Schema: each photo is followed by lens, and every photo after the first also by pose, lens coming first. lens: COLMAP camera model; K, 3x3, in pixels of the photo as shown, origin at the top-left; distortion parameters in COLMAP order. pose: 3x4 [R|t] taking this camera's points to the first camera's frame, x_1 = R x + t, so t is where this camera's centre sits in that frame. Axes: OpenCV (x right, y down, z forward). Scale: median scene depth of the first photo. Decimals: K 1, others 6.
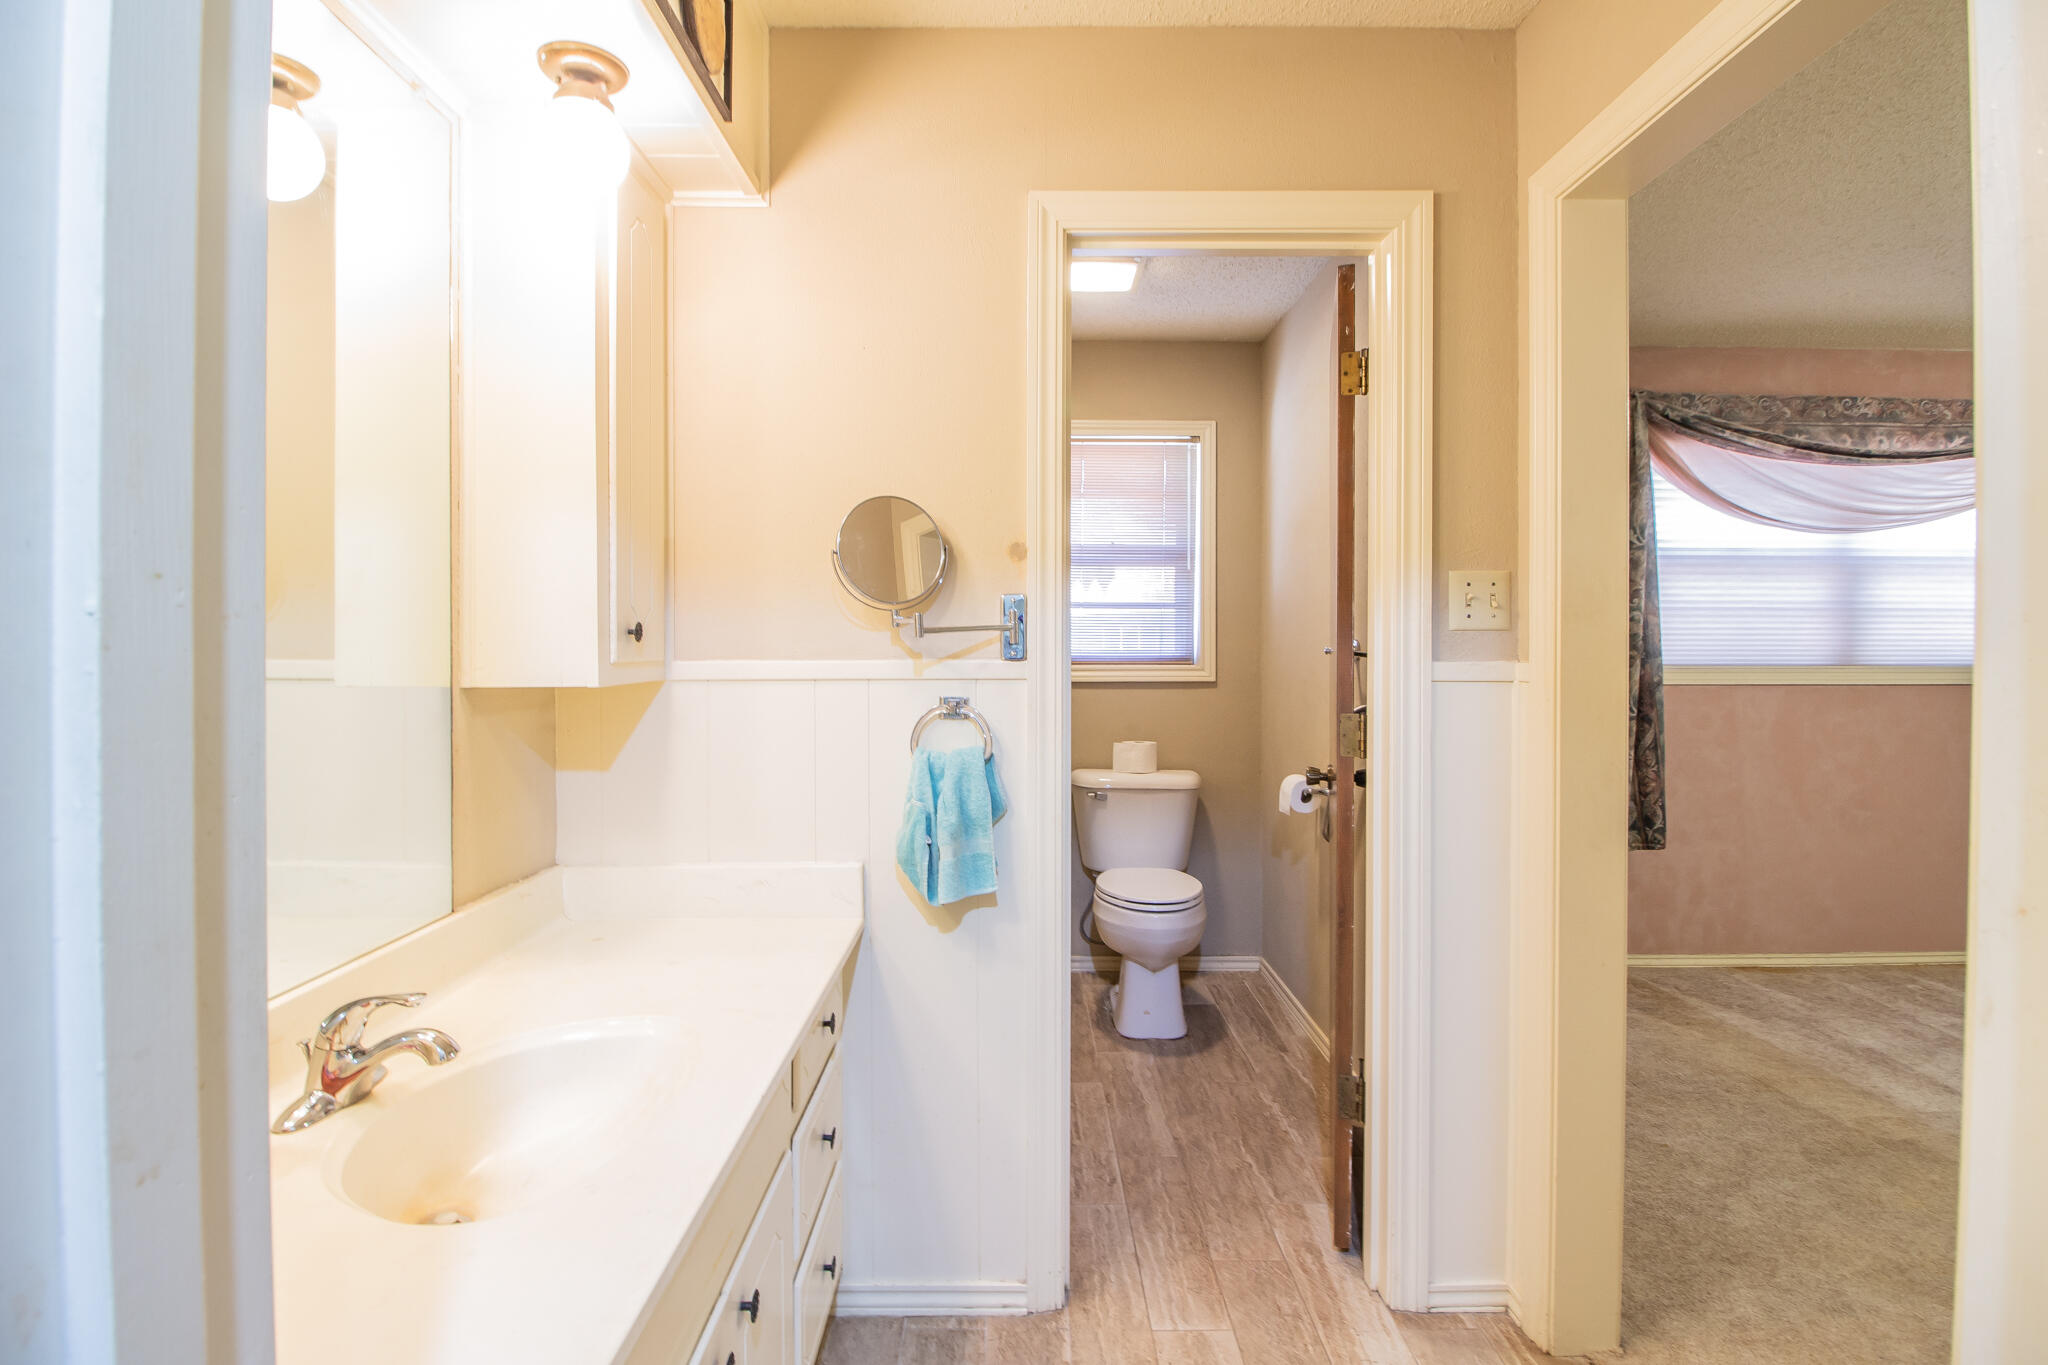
lens RADIAL K [[1001.5, 0, 1018.8], [0, 1001.5, 650.3], [0, 0, 1]] dist [0.000890, -0.011965]
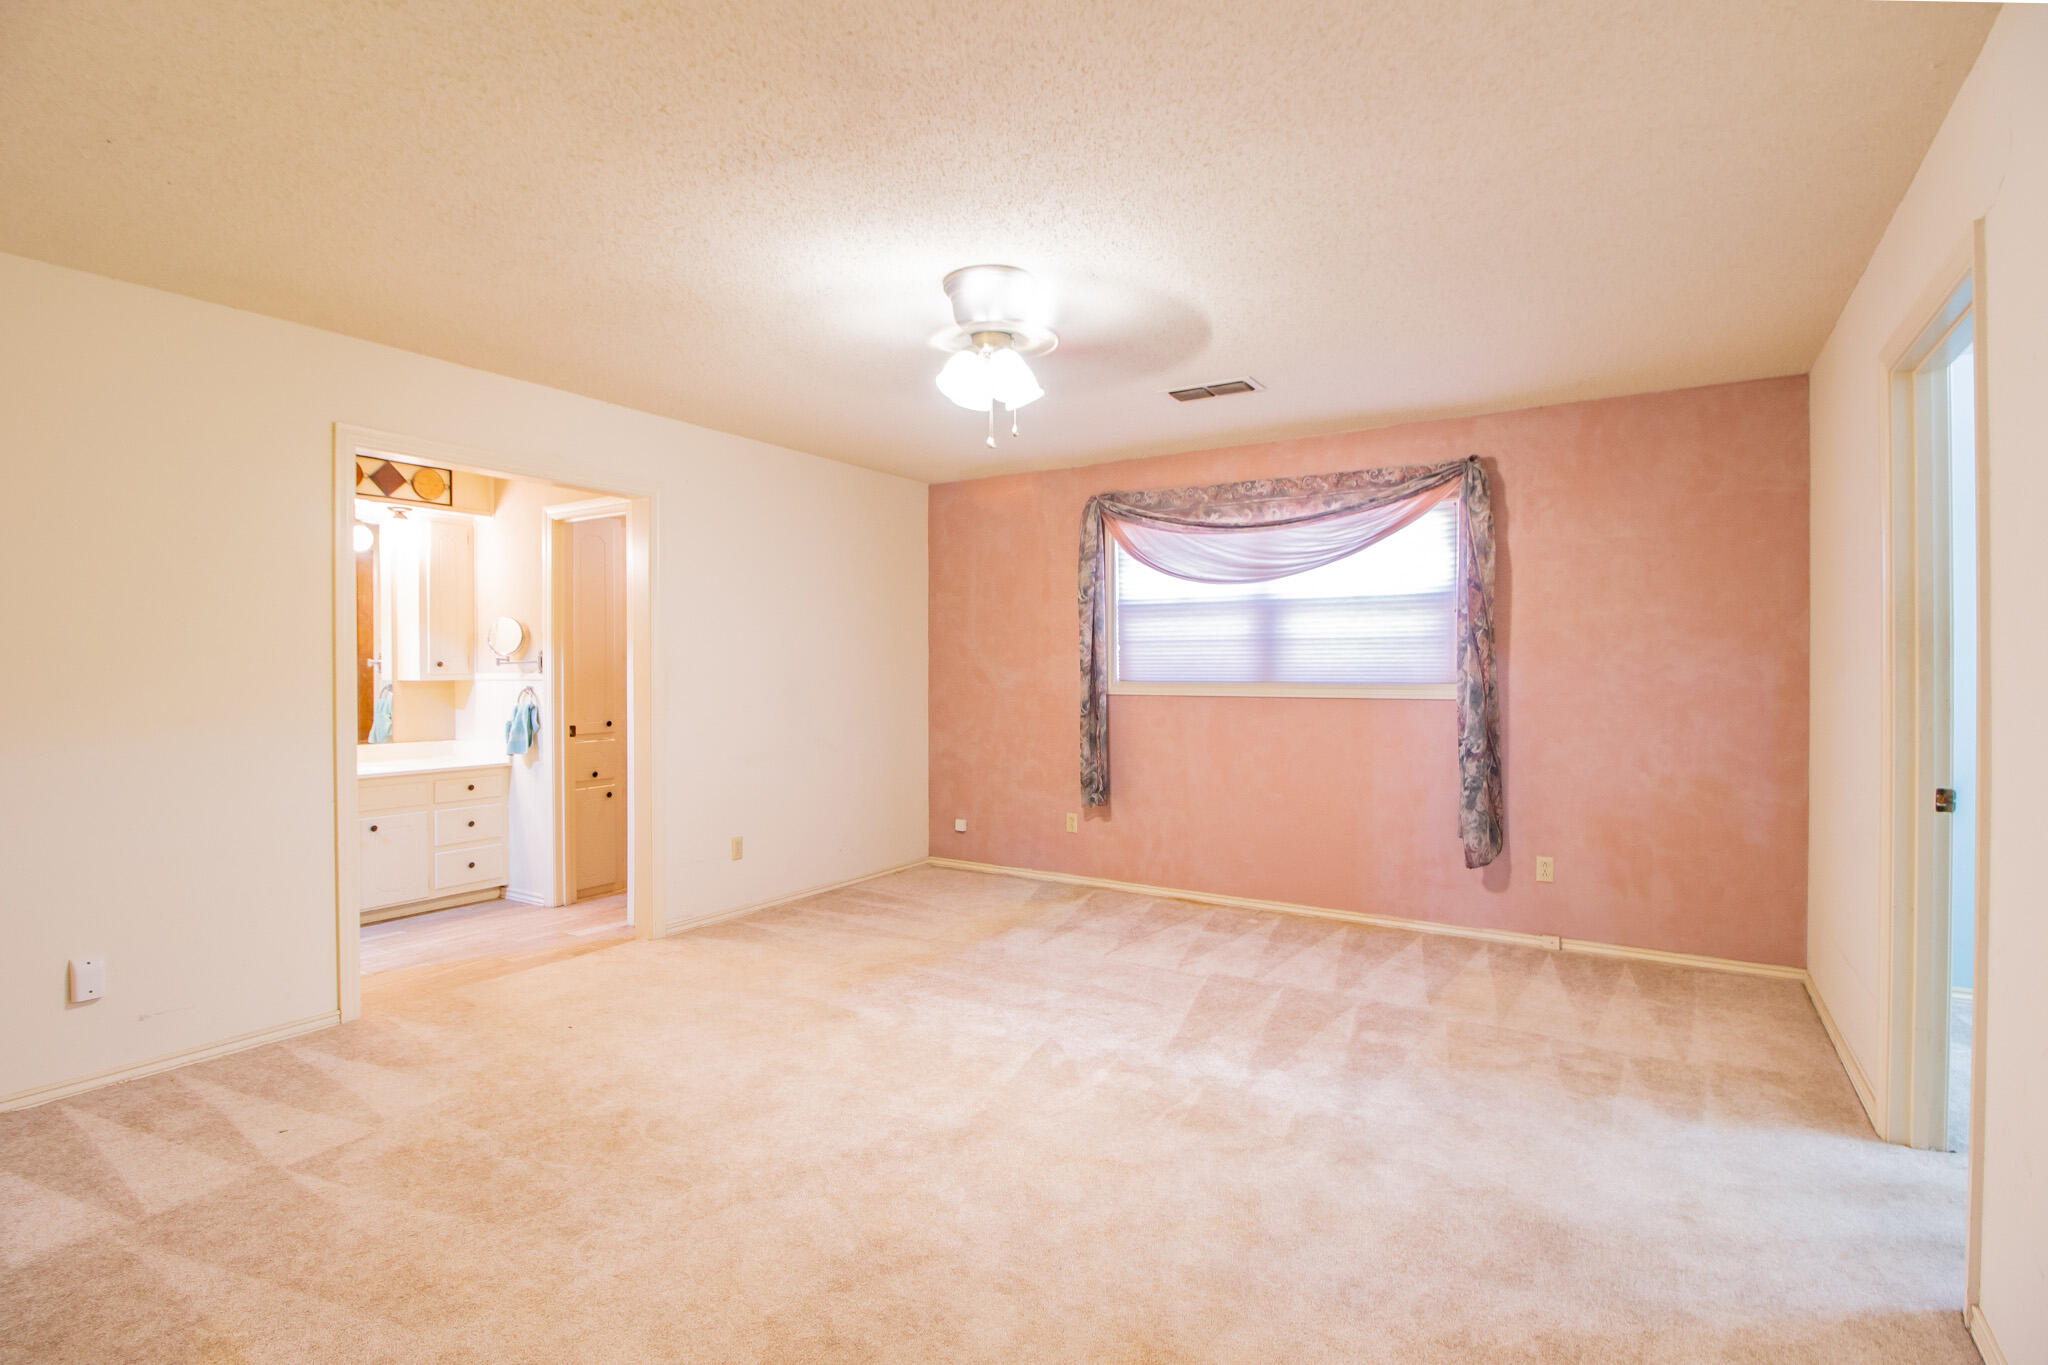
lens RADIAL K [[987.4, 0, 1024.0], [0, 987.4, 682.5], [0, 0, 1]] dist [0.000222, -0.011246]
pose [[0.831785, 0.004068, -0.555083, 1.319762], [-0.002028, 0.999989, 0.004291, 0.010650], [0.555094, -0.002443, 0.831784, -0.272410]]
